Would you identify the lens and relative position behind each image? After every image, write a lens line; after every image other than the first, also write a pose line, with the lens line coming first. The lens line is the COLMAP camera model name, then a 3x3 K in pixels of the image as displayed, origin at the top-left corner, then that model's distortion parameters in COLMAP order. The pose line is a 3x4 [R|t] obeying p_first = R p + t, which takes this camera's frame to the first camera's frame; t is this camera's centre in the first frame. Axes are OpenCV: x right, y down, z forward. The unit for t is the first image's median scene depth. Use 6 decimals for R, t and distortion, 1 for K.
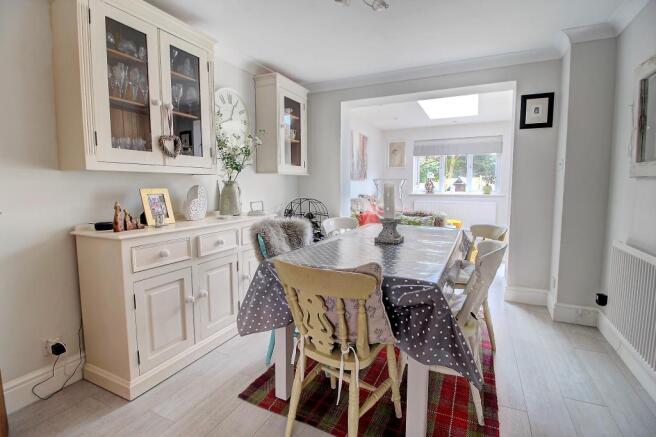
lens RADIAL K [[310.5, 0, 327.8], [0, 310.5, 215.8], [0, 0, 1]] dist [-0.000552, -0.000044]
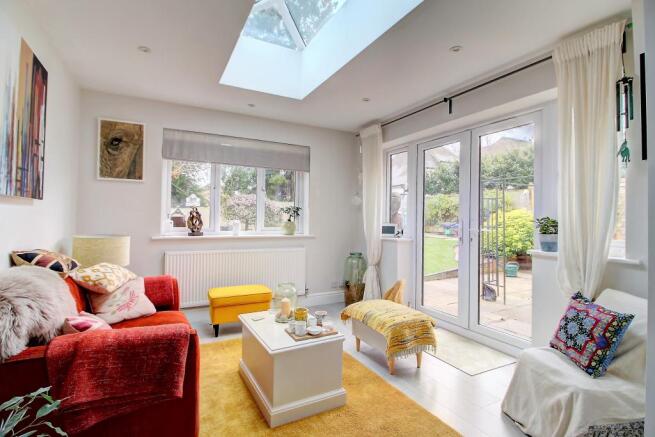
lens RADIAL K [[310.0, 0, 322.0], [0, 310.0, 218.1], [0, 0, 1]] dist [-0.000552, -0.000044]
pose [[0.593321, 0.017240, 0.804782, 0.037230], [0.066760, 0.995273, -0.070539, -0.050443], [-0.802193, 0.095579, 0.589365, 0.524972]]
